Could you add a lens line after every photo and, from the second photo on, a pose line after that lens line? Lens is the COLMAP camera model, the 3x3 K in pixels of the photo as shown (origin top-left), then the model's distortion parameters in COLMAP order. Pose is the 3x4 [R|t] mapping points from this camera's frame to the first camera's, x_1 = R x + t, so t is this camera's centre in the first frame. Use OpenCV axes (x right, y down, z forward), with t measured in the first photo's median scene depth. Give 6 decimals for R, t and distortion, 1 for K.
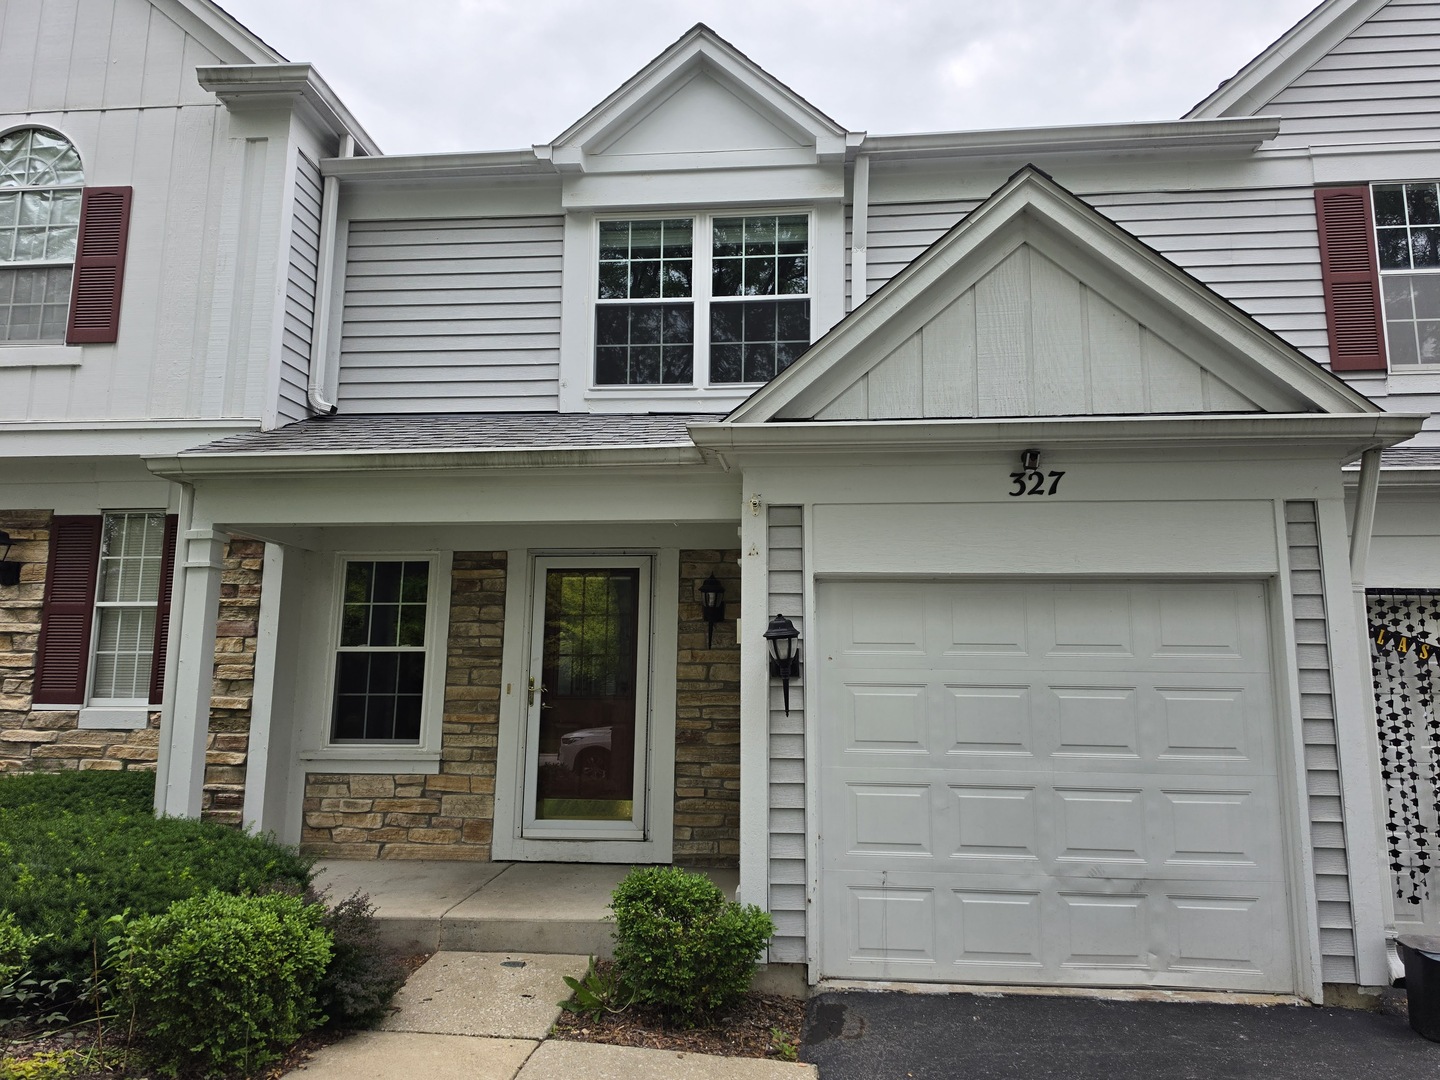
lens RADIAL K [[991.8, 0, 740.3], [0, 991.8, 556.5], [0, 0, 1]] dist [0.133415, -0.179965]
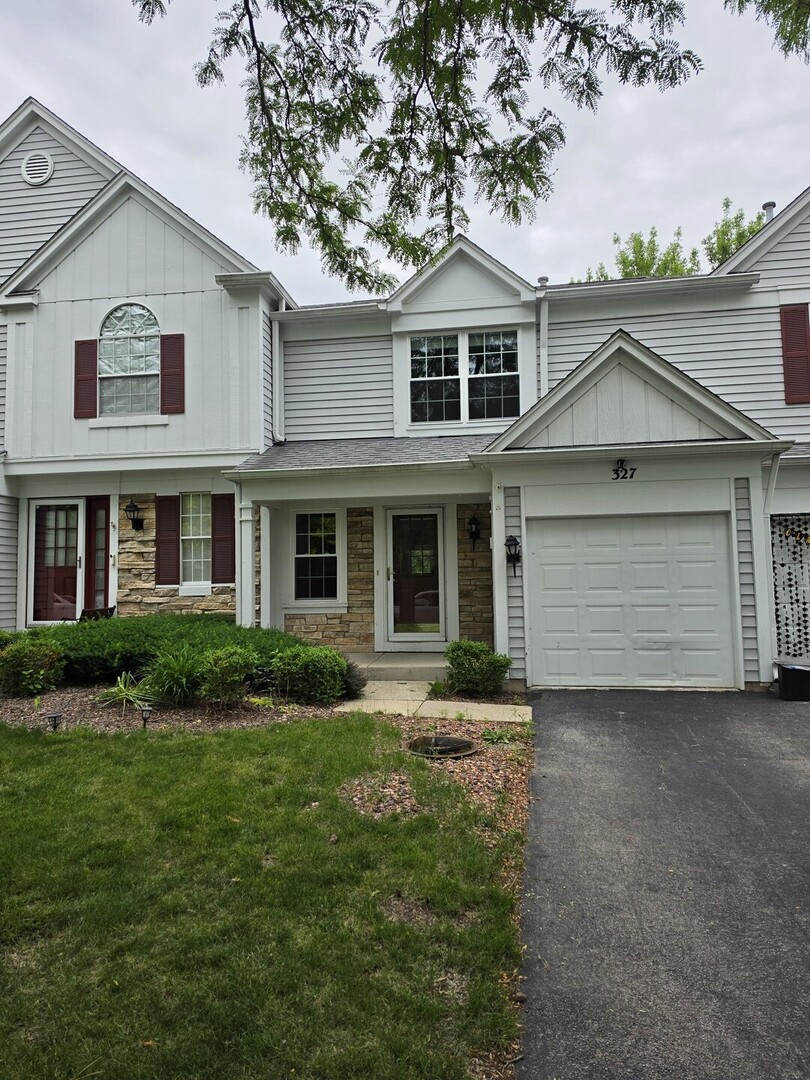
lens RADIAL K [[743.8, 0, 402.9], [0, 743.8, 546.1], [0, 0, 1]] dist [0.133415, -0.179965]
pose [[0.996595, -0.027306, -0.077795, -0.055531], [0.033321, 0.996466, 0.077103, -0.042749], [0.075414, -0.079433, 0.993983, -0.545593]]
